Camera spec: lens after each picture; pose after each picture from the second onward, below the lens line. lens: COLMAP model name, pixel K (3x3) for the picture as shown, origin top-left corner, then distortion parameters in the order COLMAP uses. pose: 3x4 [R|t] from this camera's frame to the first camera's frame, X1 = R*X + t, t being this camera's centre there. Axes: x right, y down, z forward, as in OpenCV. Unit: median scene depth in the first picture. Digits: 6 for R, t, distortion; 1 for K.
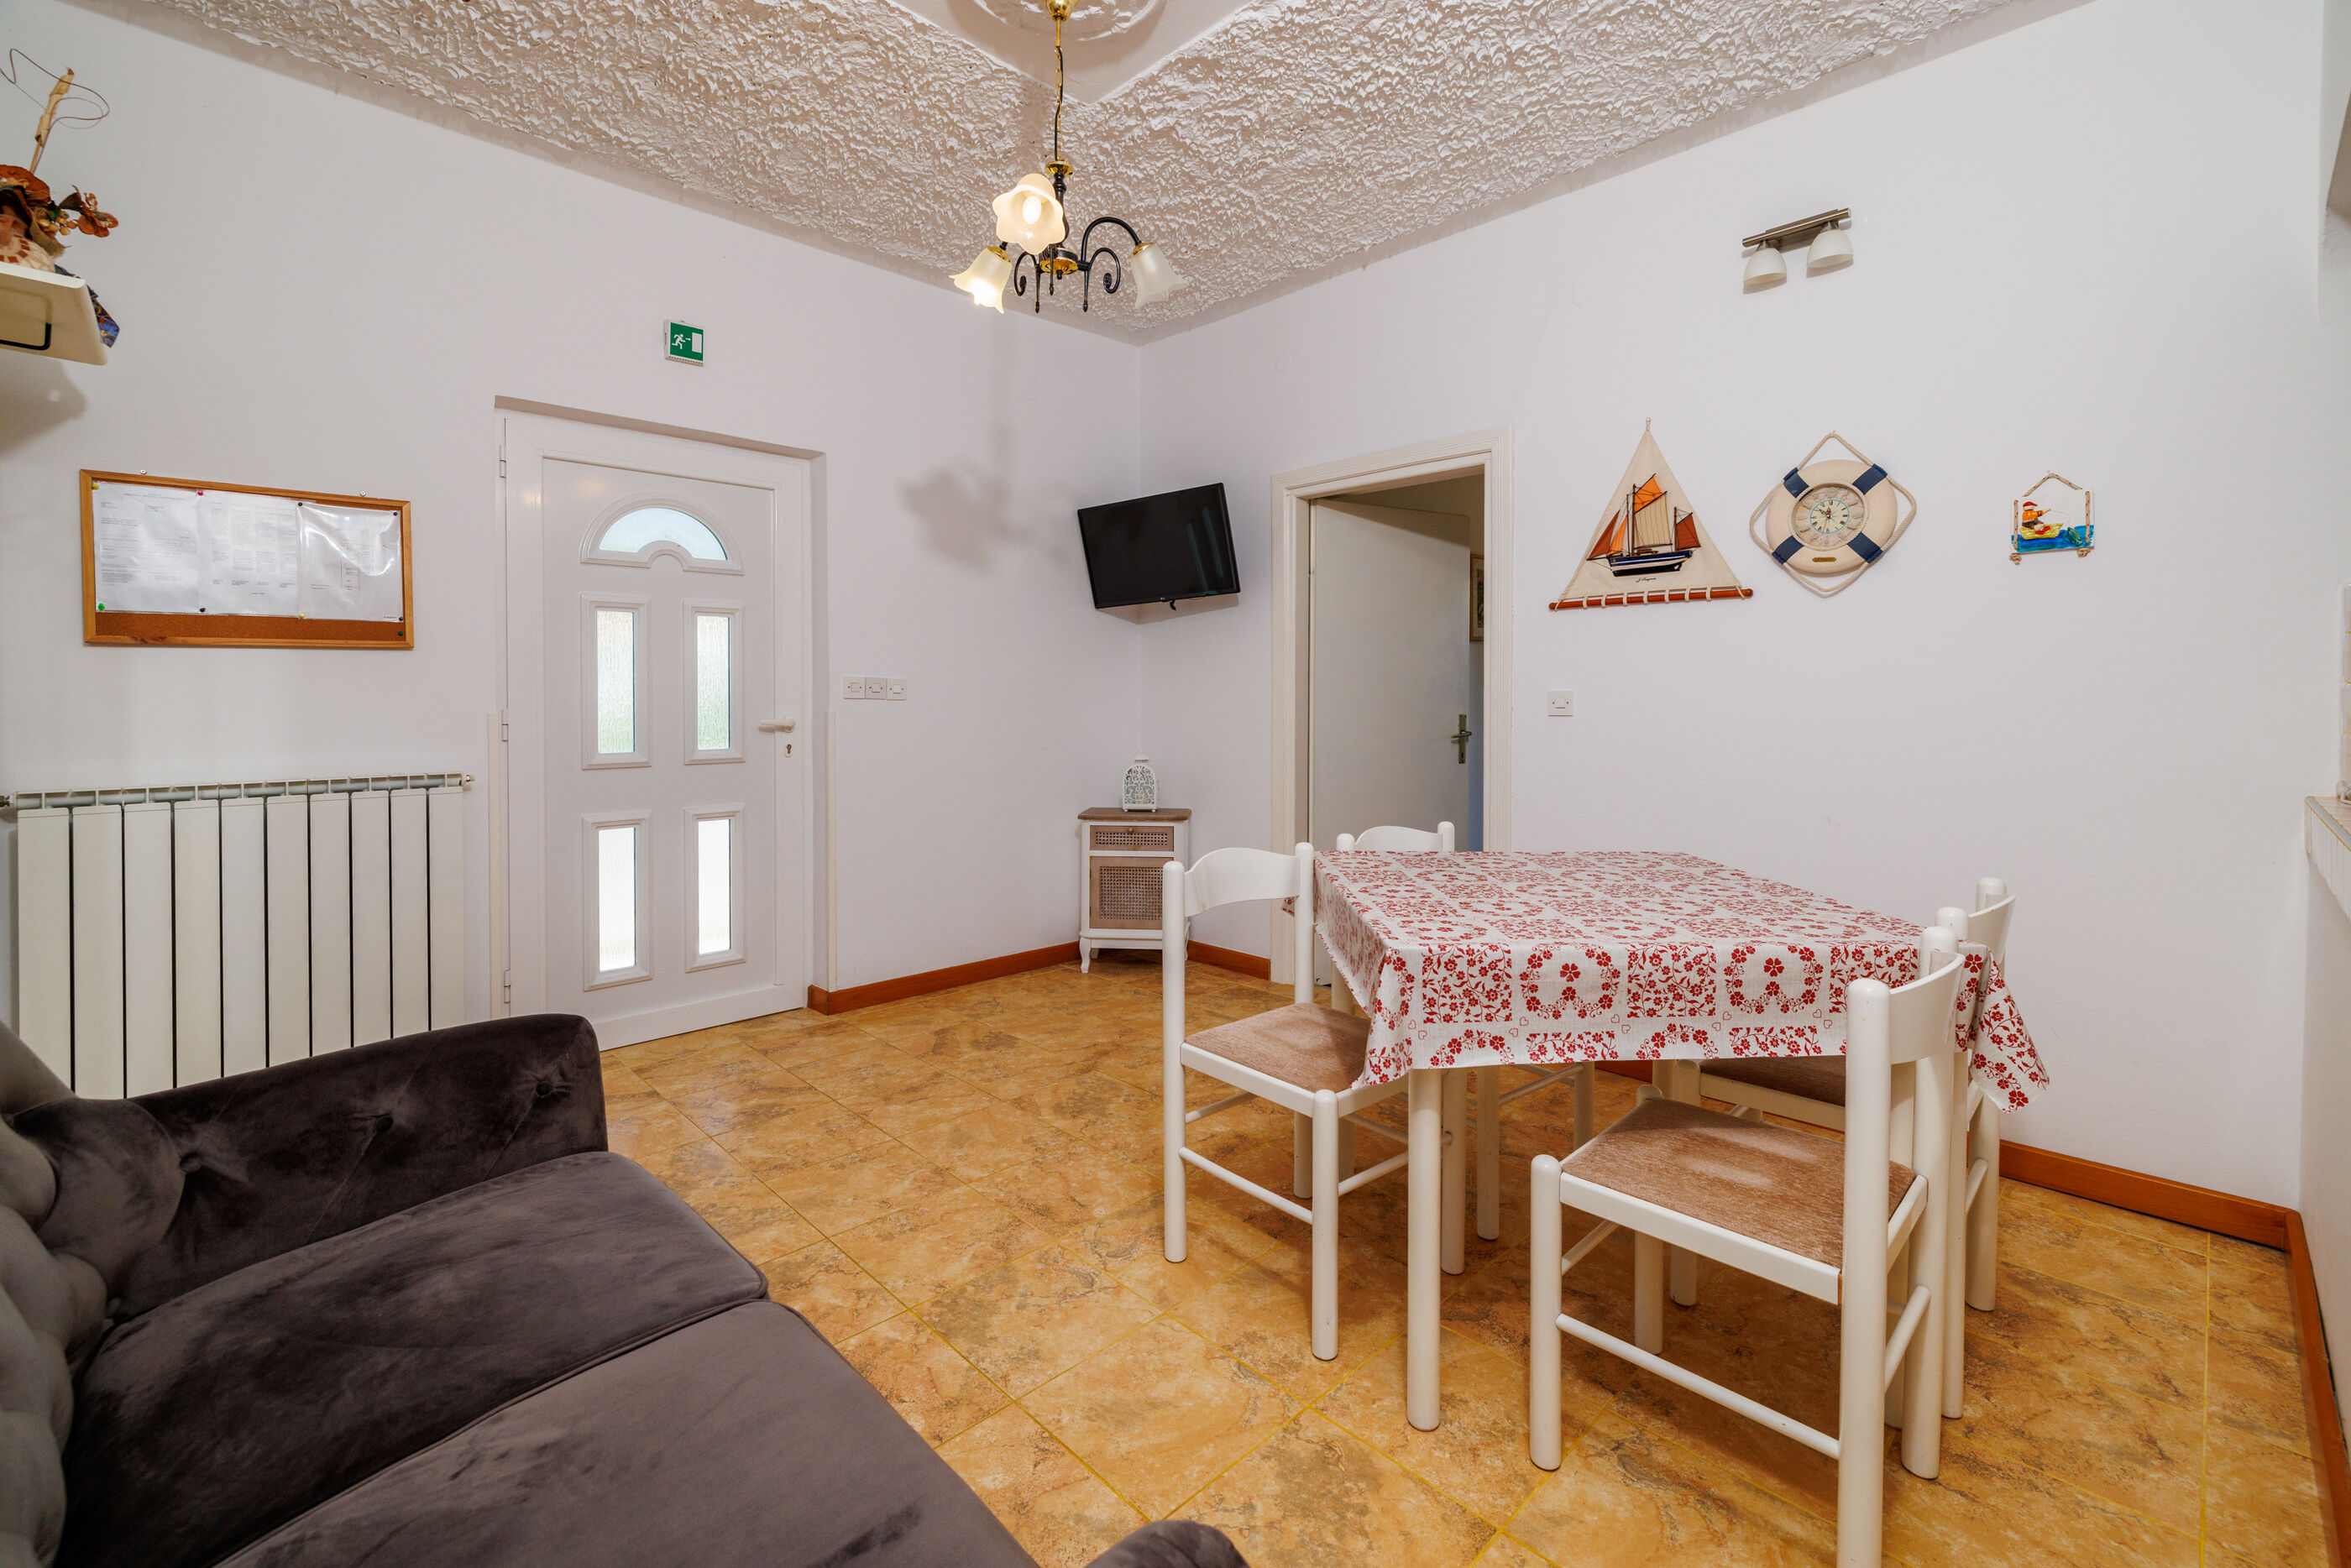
lens RADIAL K [[1013.7, 0, 1155.9], [0, 1013.7, 710.1], [0, 0, 1]] dist [-0.000401, 0.001282]
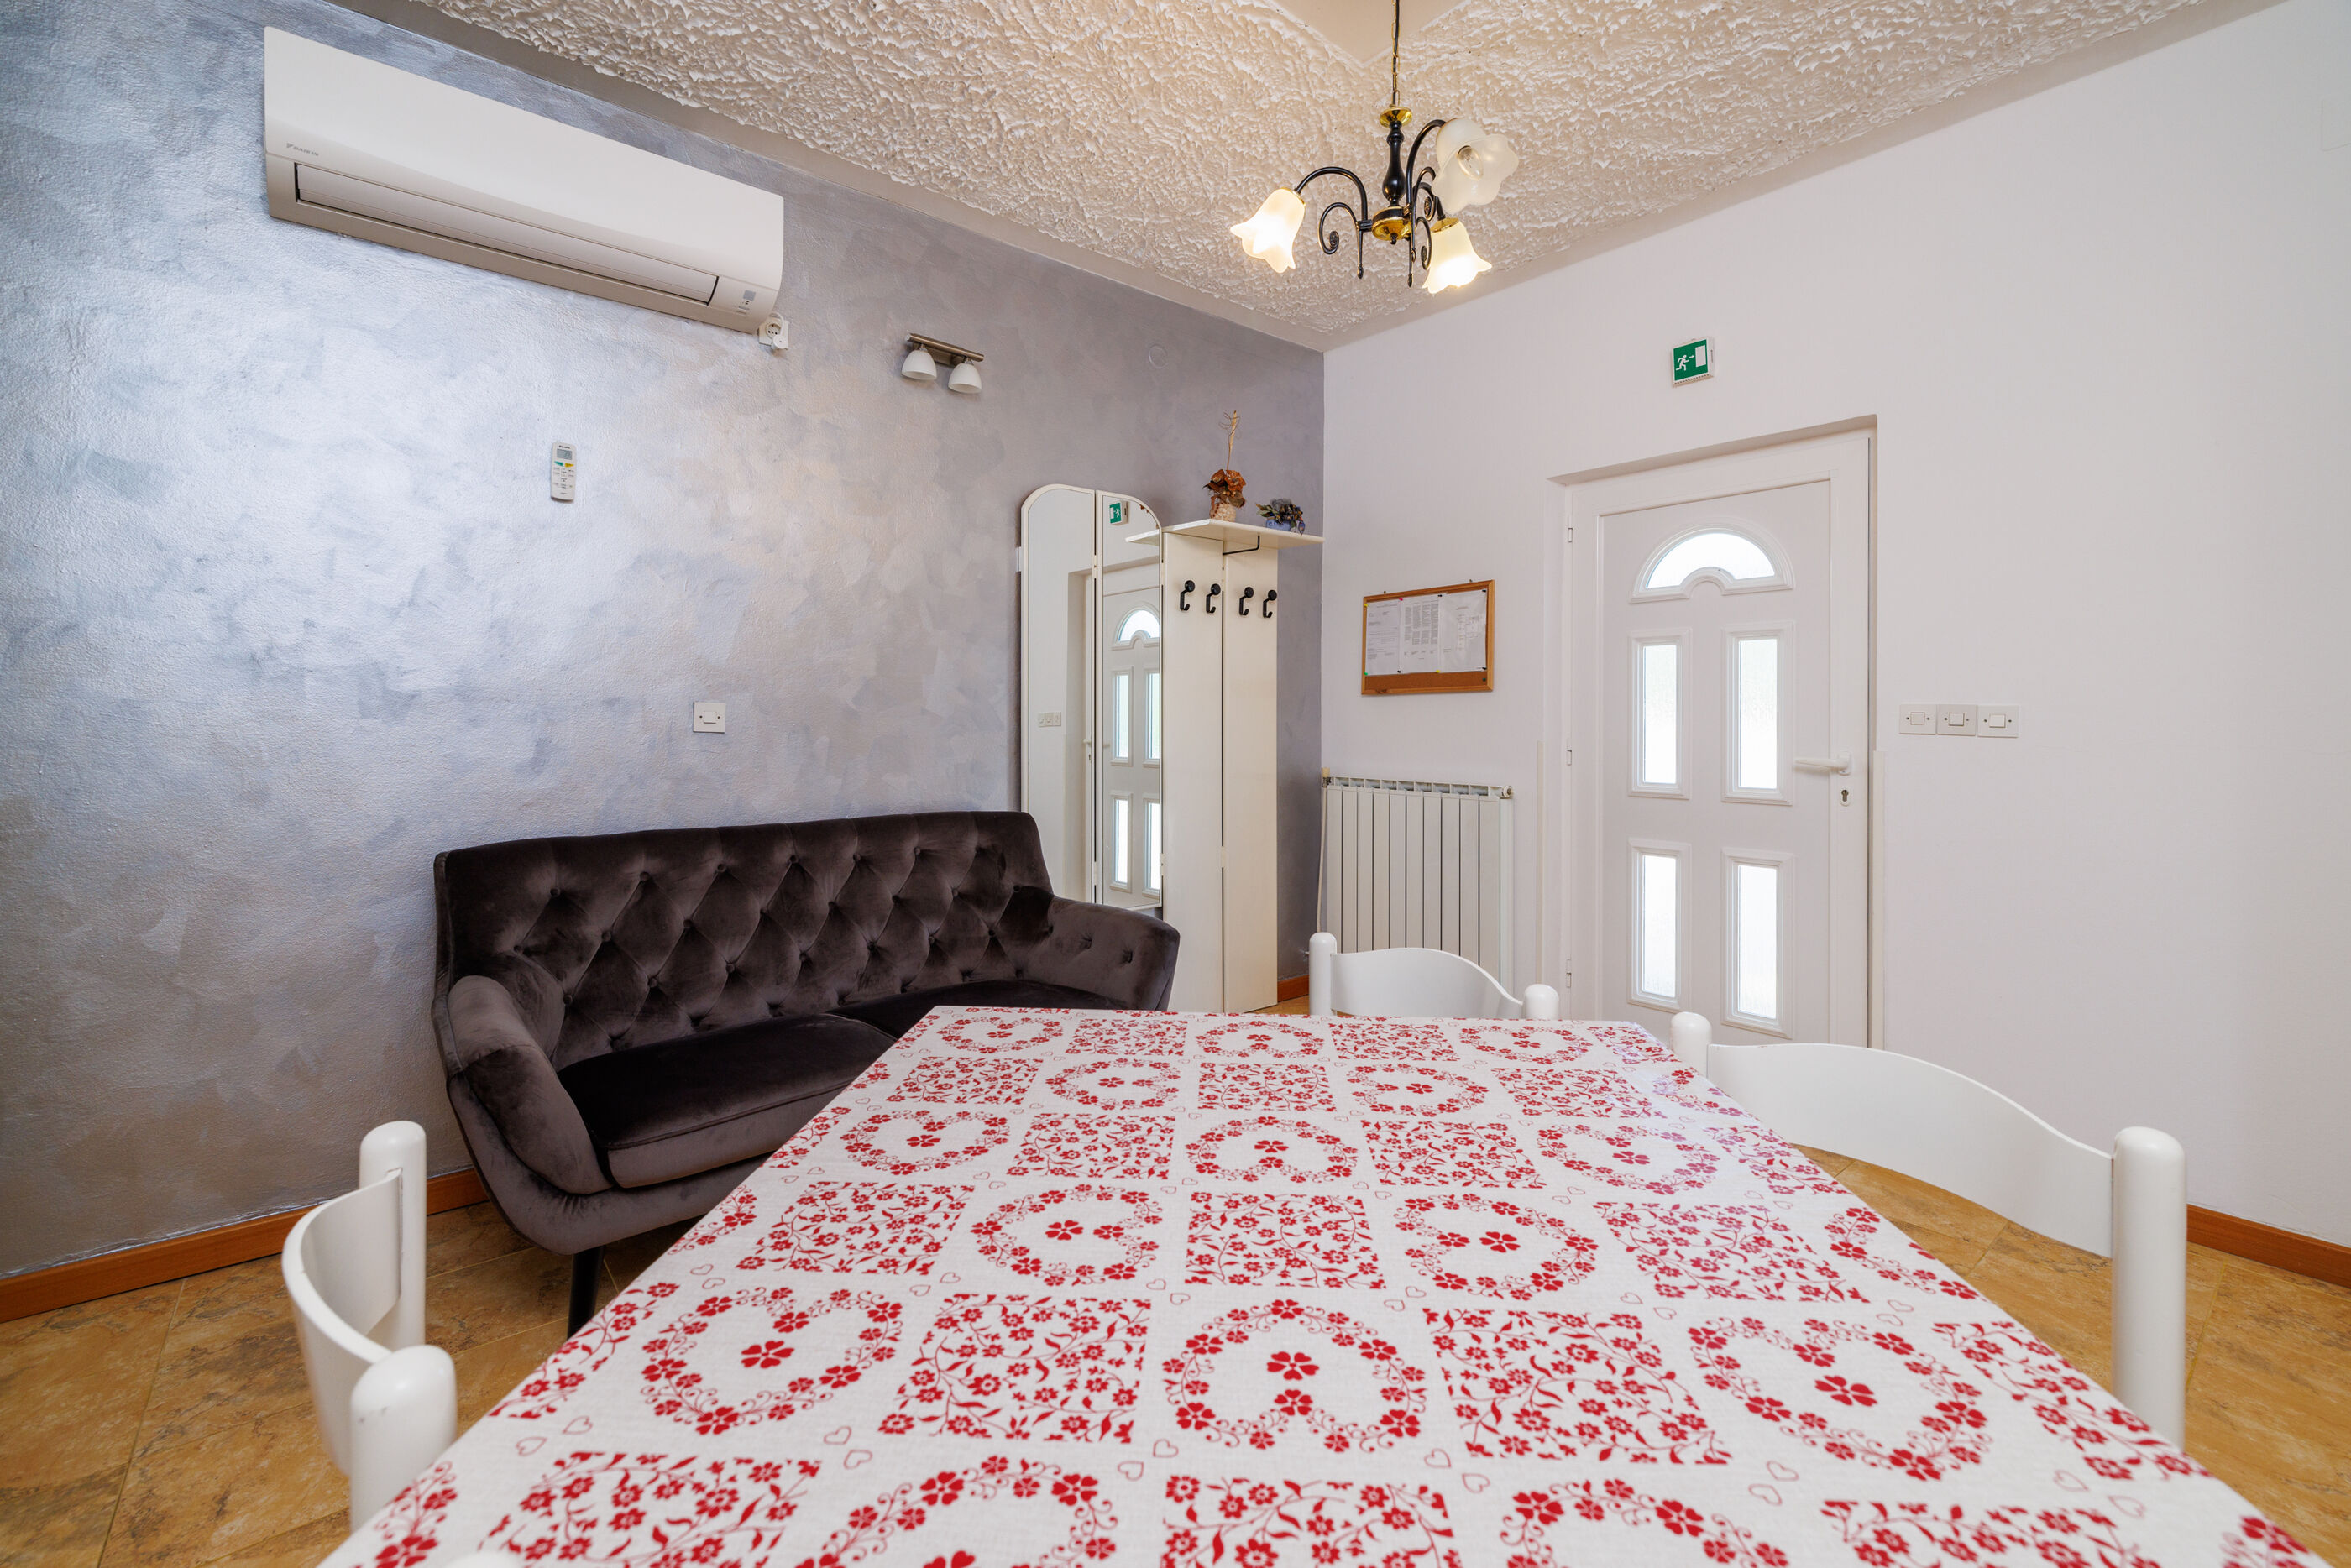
lens RADIAL K [[1013.7, 0, 1156.7], [0, 1013.7, 725.7], [0, 0, 1]] dist [-0.000401, 0.001282]
pose [[-0.079381, 0.001862, -0.996843, 0.532625], [-0.024078, 0.999703, 0.003785, -0.007855], [0.996553, 0.024303, -0.079313, 0.574570]]
